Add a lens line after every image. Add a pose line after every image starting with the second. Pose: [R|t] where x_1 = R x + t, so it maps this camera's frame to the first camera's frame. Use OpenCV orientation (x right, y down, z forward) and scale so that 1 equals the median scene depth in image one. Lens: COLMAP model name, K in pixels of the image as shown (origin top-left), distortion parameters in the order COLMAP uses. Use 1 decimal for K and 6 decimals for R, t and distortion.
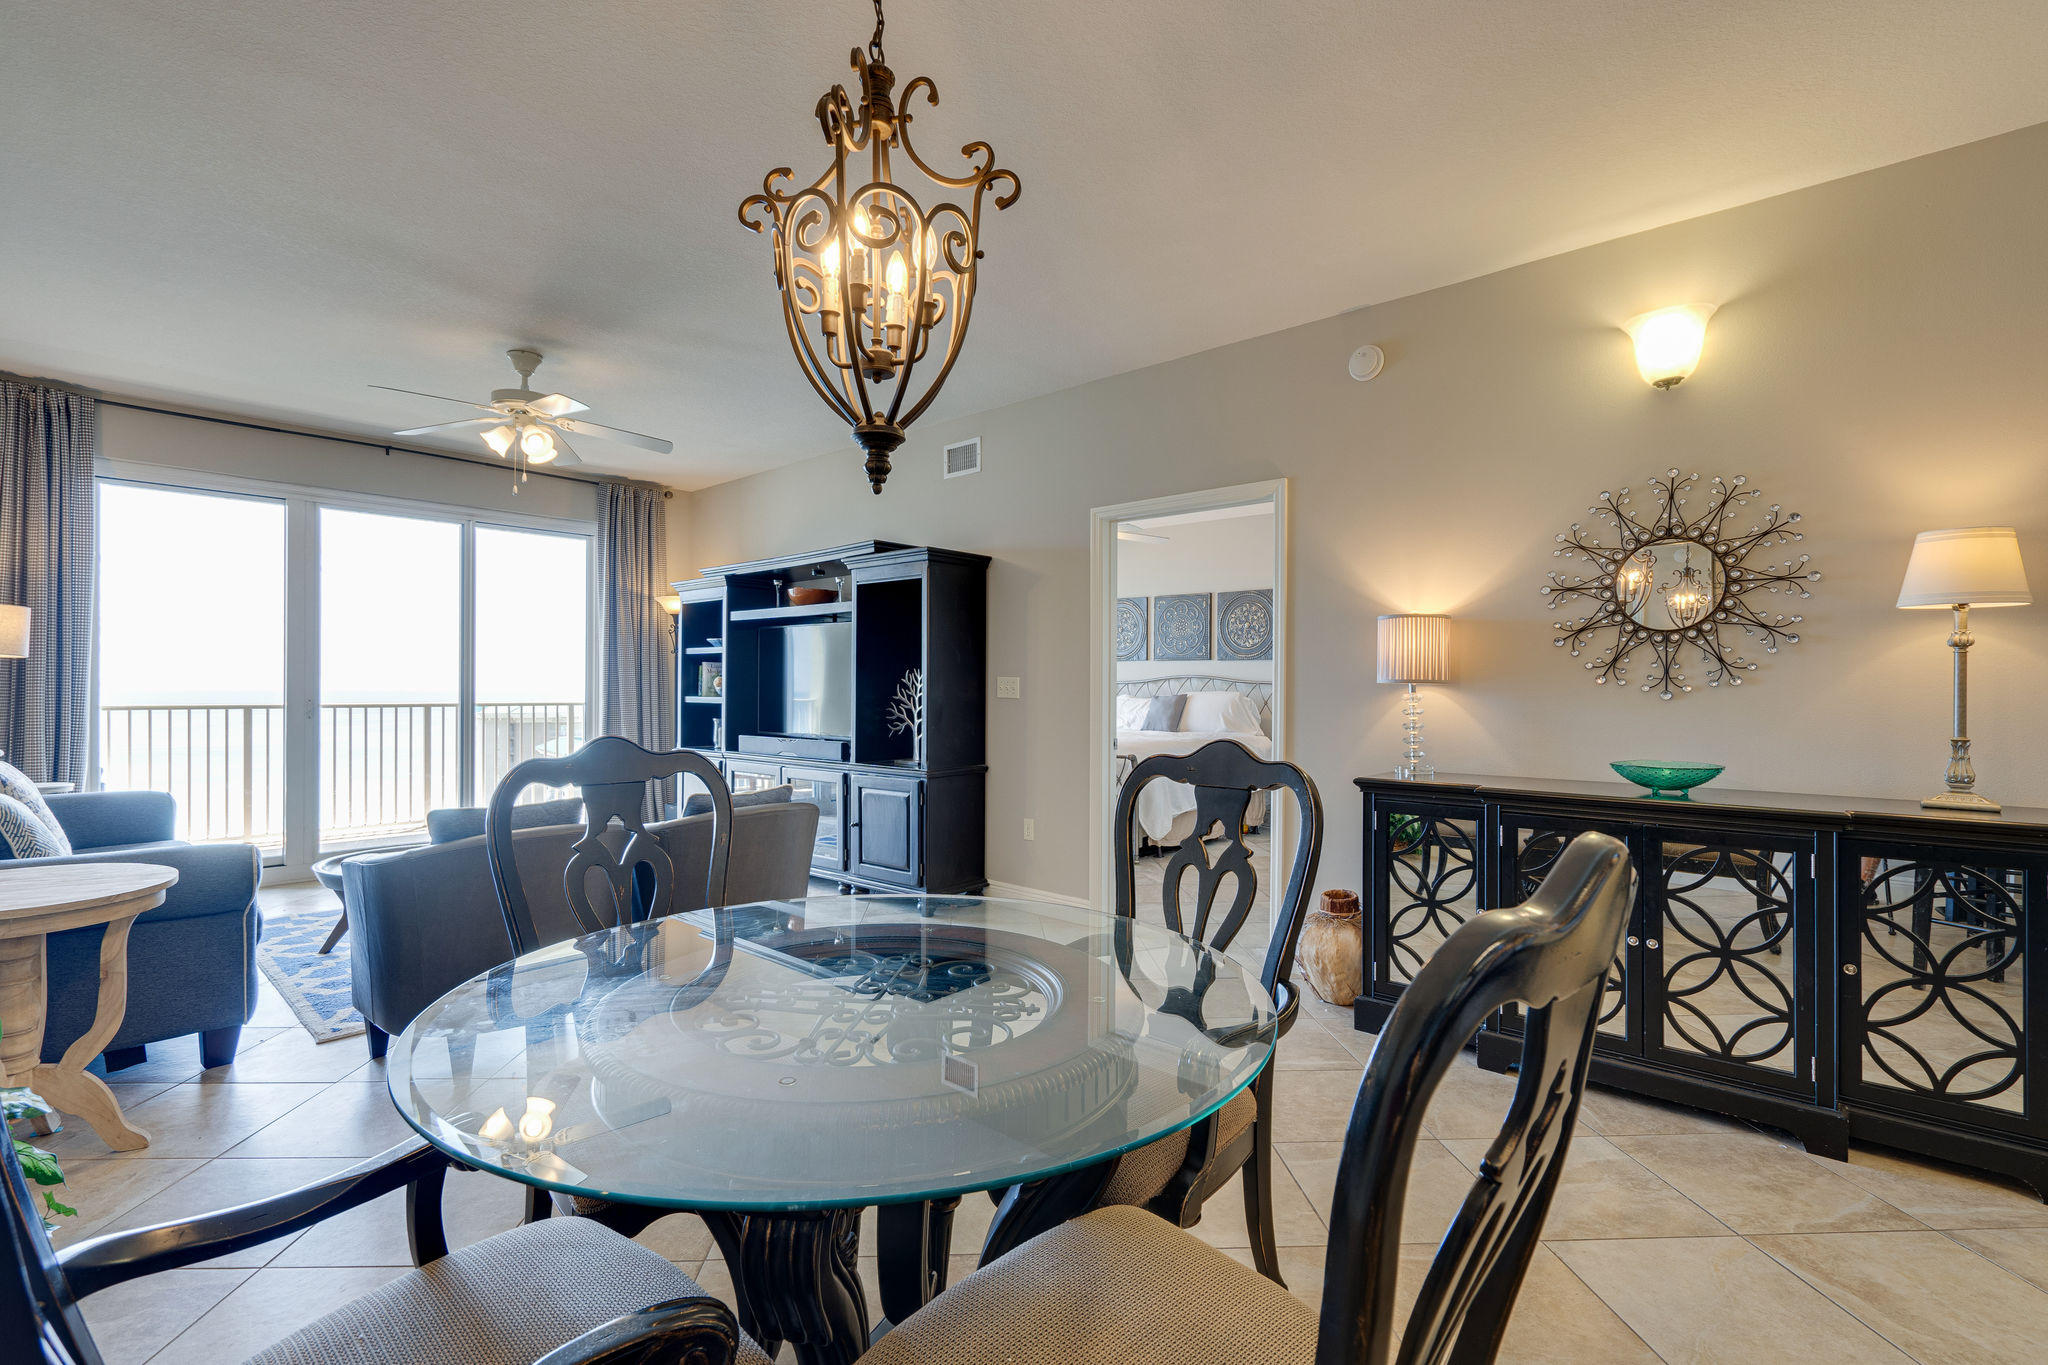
lens RADIAL K [[932.1, 0, 1019.7], [0, 932.1, 682.6], [0, 0, 1]] dist [-0.008903, 0.003450]
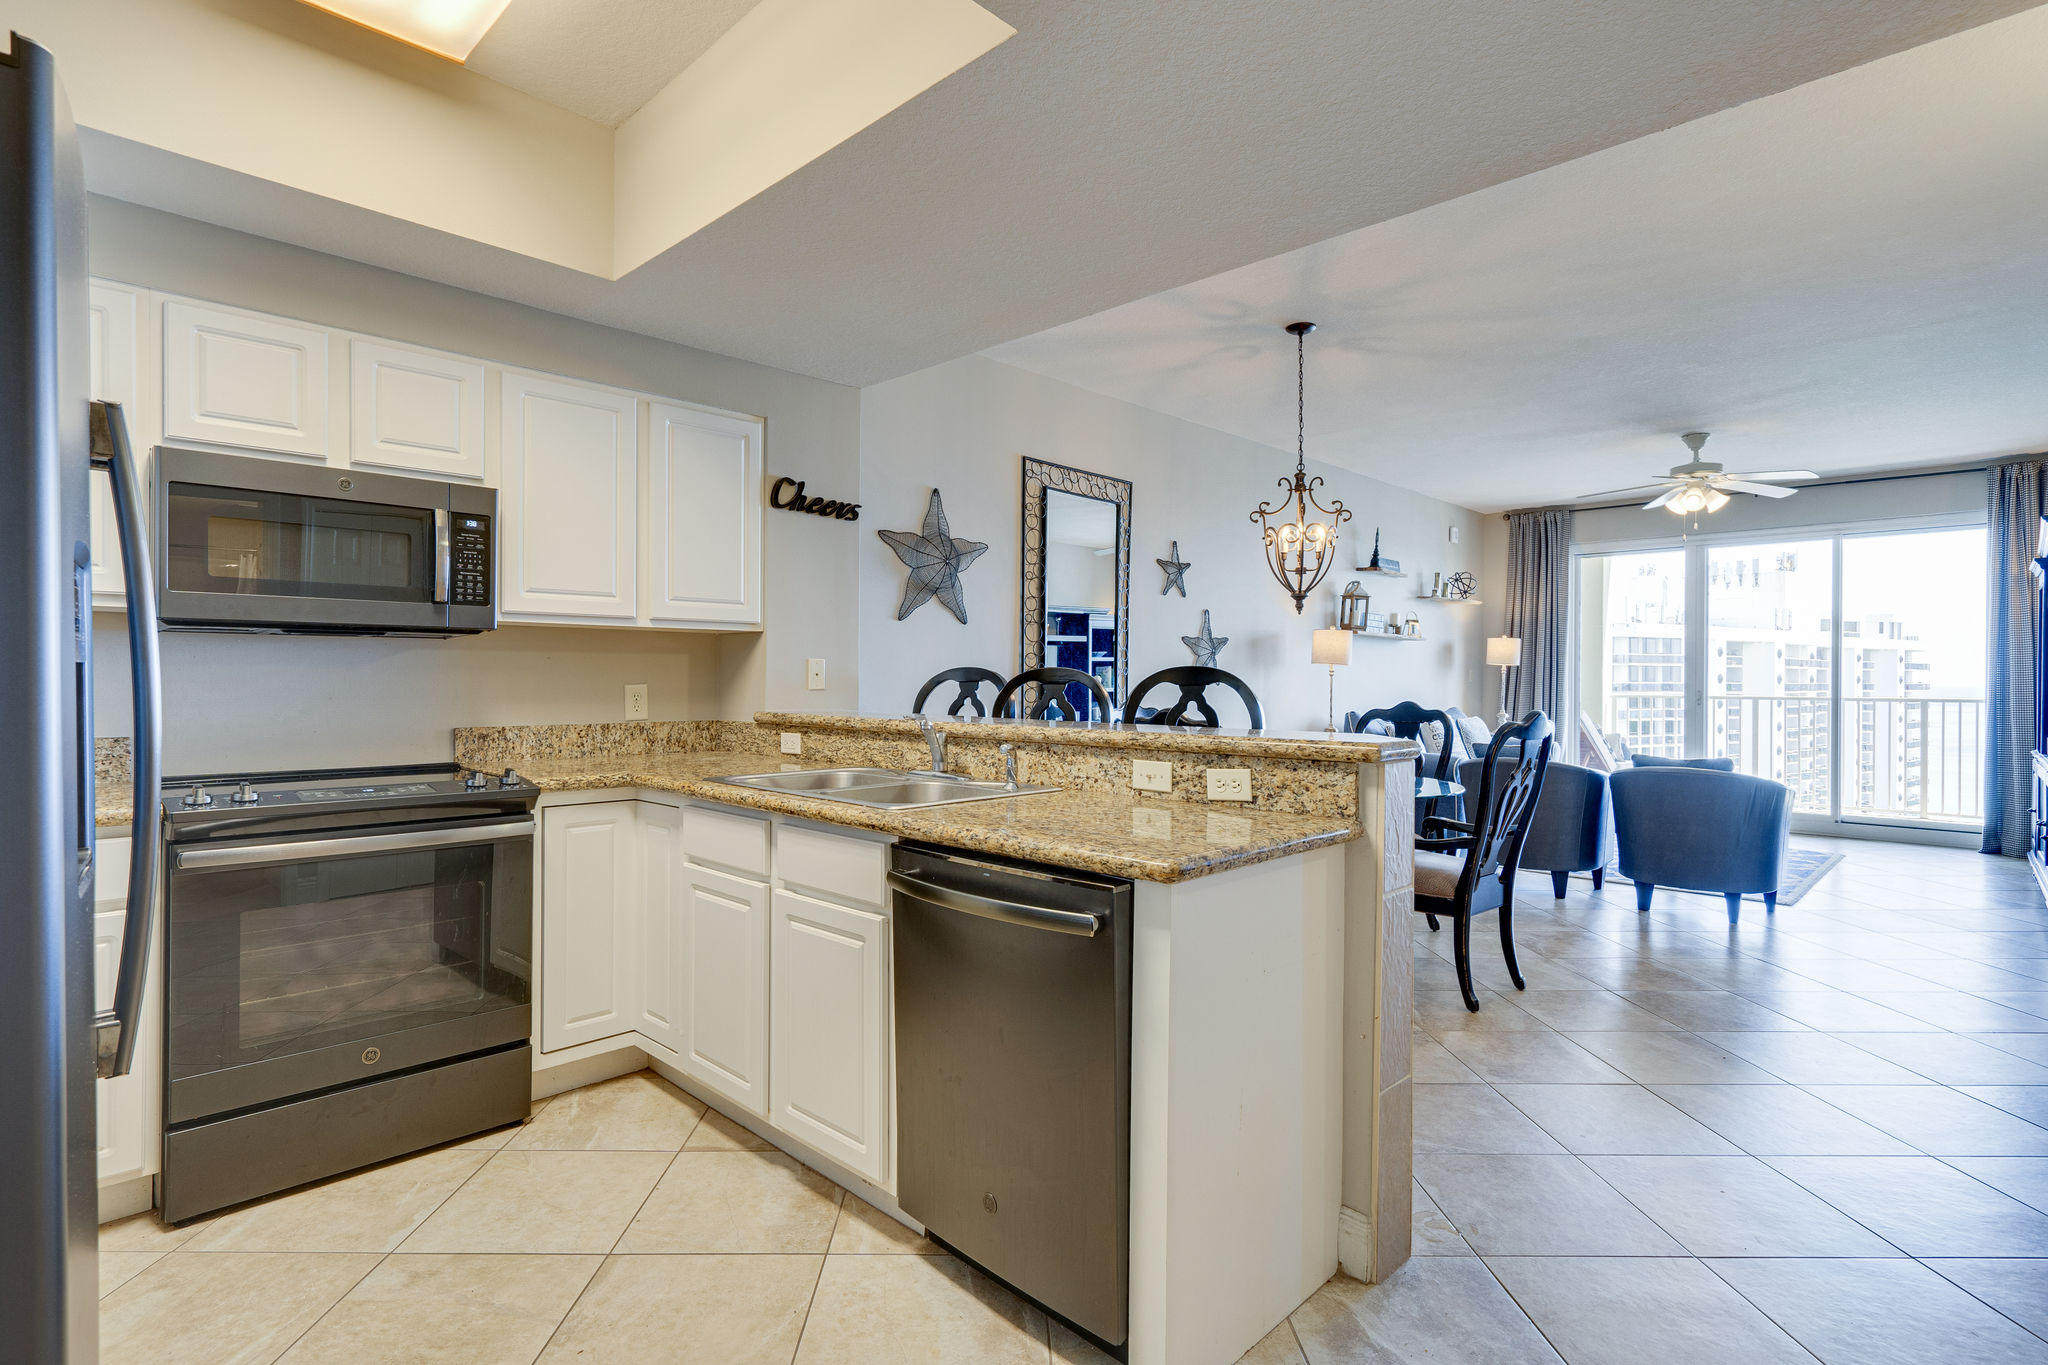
lens RADIAL K [[1012.9, 0, 995.2], [0, 1012.9, 675.1], [0, 0, 1]] dist [0.006437, -0.003418]
pose [[-0.048772, -0.006485, -0.998789, 0.708528], [-0.000925, 0.999979, -0.006448, 0.004431], [0.998809, 0.000610, -0.048777, 0.038542]]
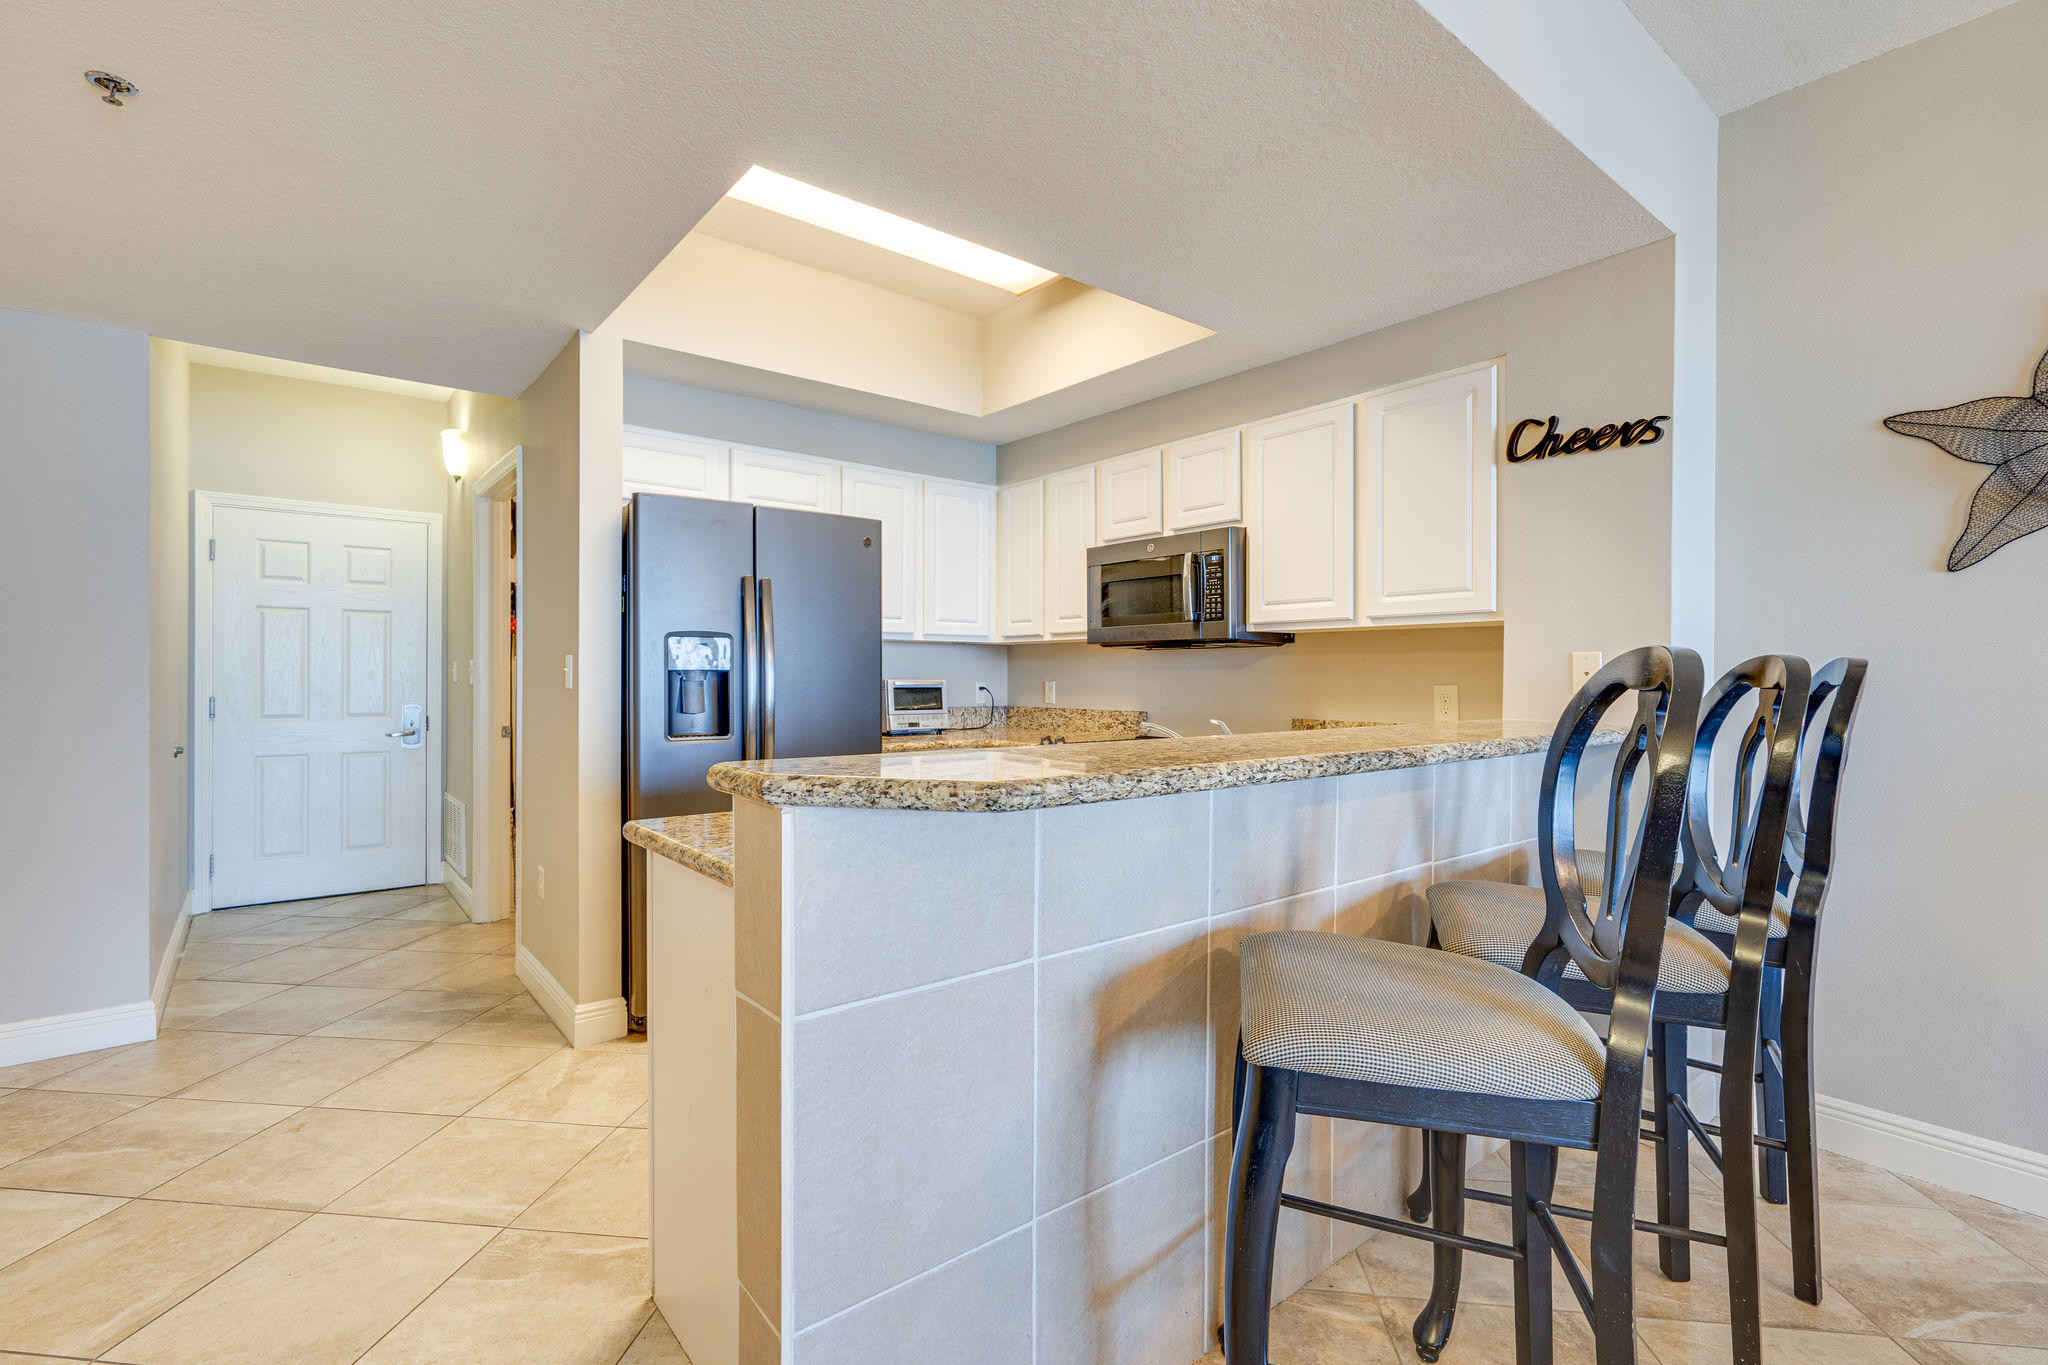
lens RADIAL K [[932.1, 0, 1031.5], [0, 932.1, 684.9], [0, 0, 1]] dist [-0.008903, 0.003450]
pose [[-0.989099, -0.008459, 0.147012, 0.272489], [-0.007412, 0.999943, 0.007663, 0.004040], [-0.147069, 0.006490, -0.989105, 0.345808]]
